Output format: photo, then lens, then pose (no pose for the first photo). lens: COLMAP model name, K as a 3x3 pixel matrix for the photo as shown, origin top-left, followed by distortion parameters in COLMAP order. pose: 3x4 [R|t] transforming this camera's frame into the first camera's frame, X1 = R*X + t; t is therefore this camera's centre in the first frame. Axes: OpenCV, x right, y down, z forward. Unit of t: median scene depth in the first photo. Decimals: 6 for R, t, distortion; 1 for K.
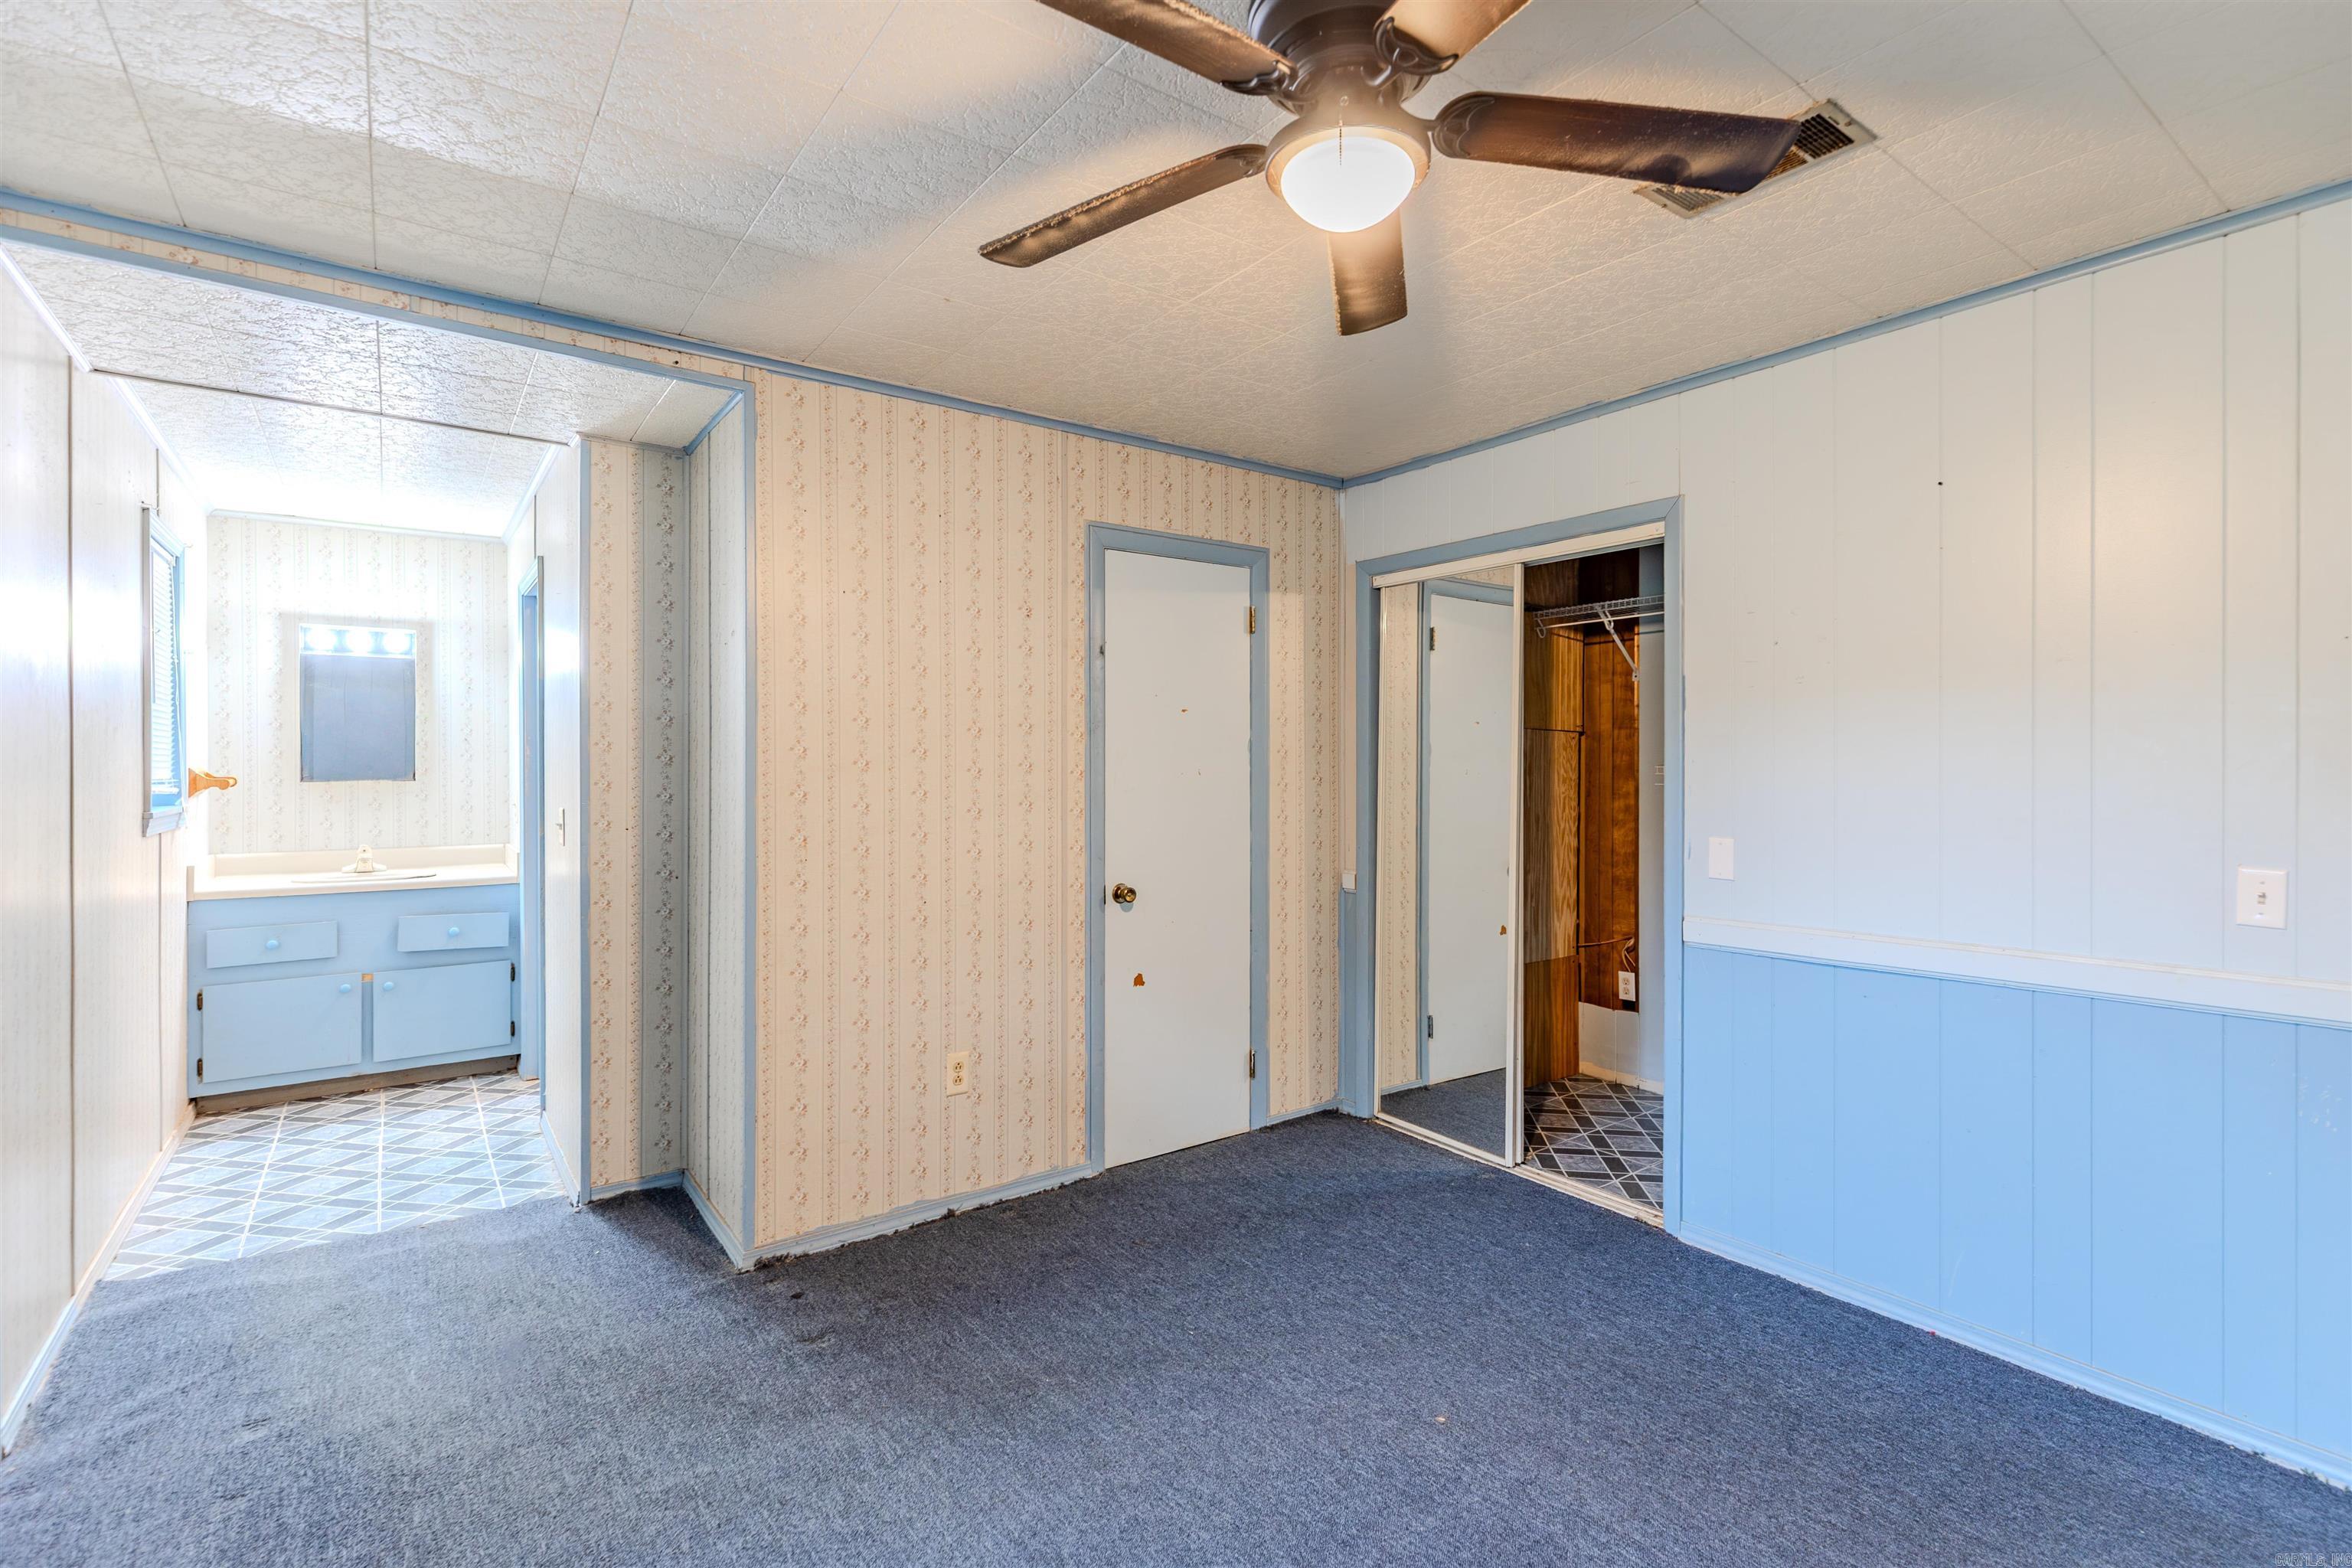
lens RADIAL K [[1088.0, 0, 1183.2], [0, 1088.0, 754.6], [0, 0, 1]] dist [0.000174, 0.000064]
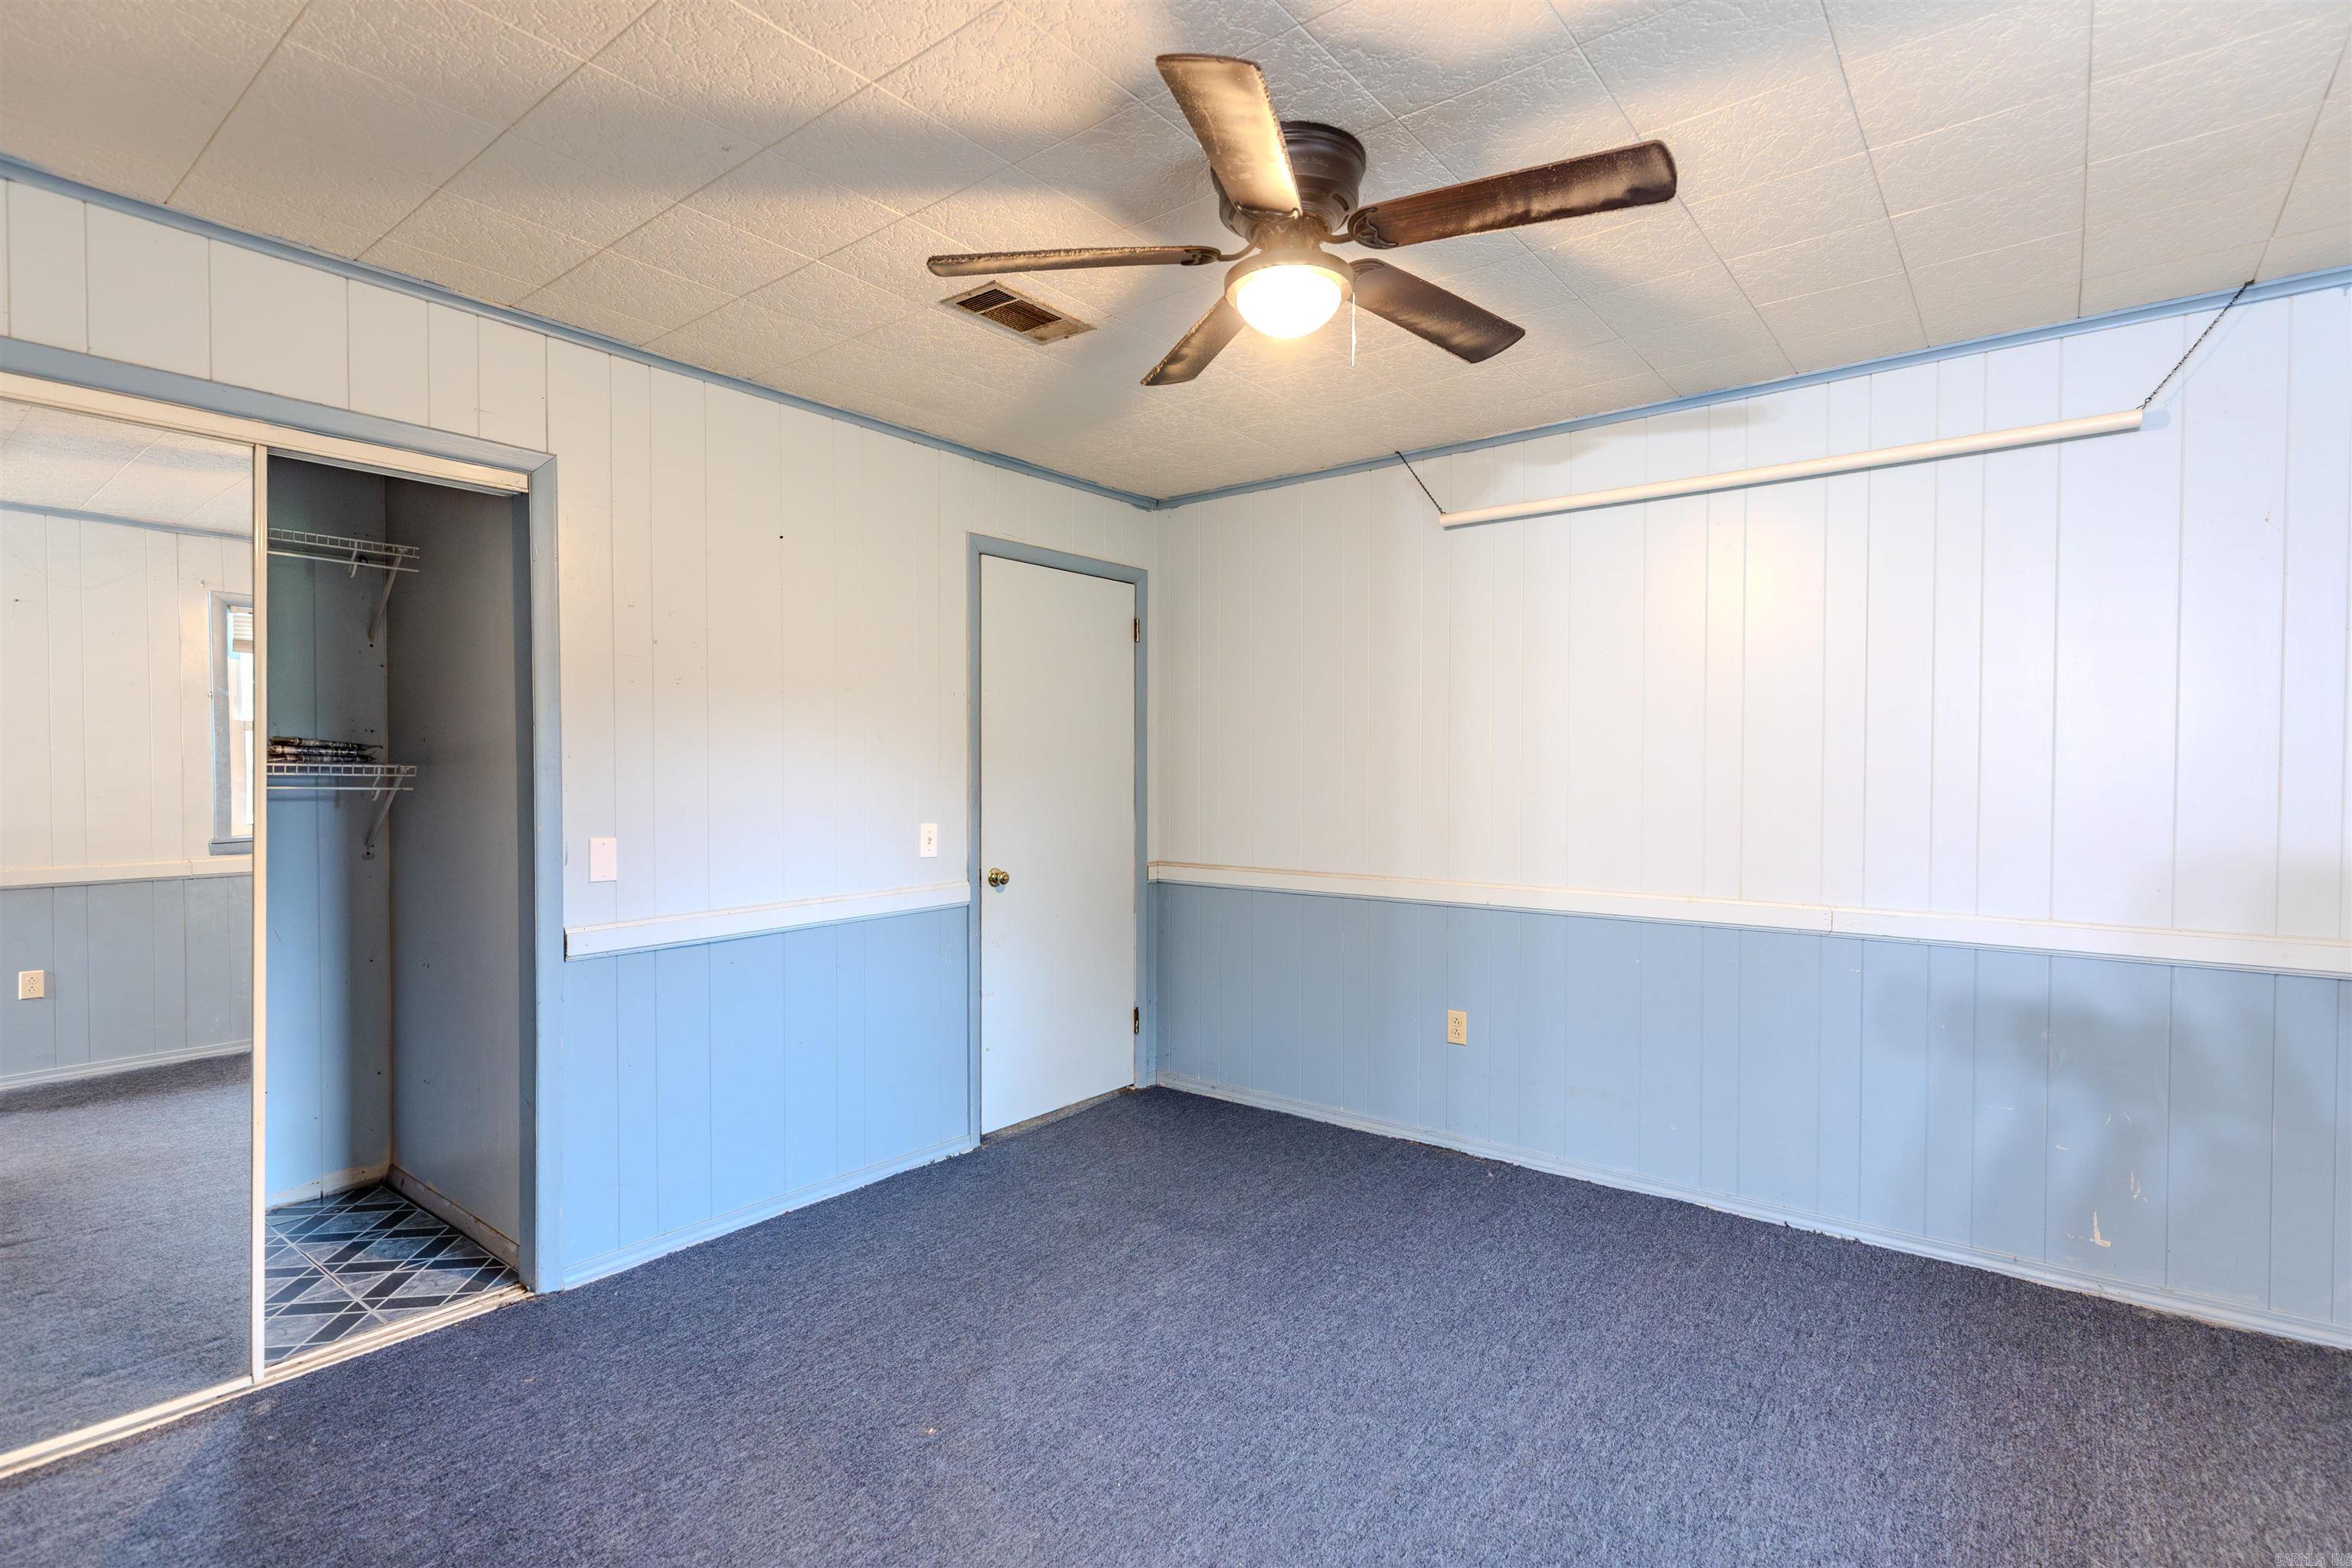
lens RADIAL K [[1119.6, 0, 1176.0], [0, 1119.6, 784.0], [0, 0, 1]] dist [0.001386, 0.000252]
pose [[-0.274851, -0.014224, 0.961382, -0.568101], [-0.011520, 0.999868, 0.011500, 0.012353], [-0.961418, -0.007914, -0.274979, 0.778597]]
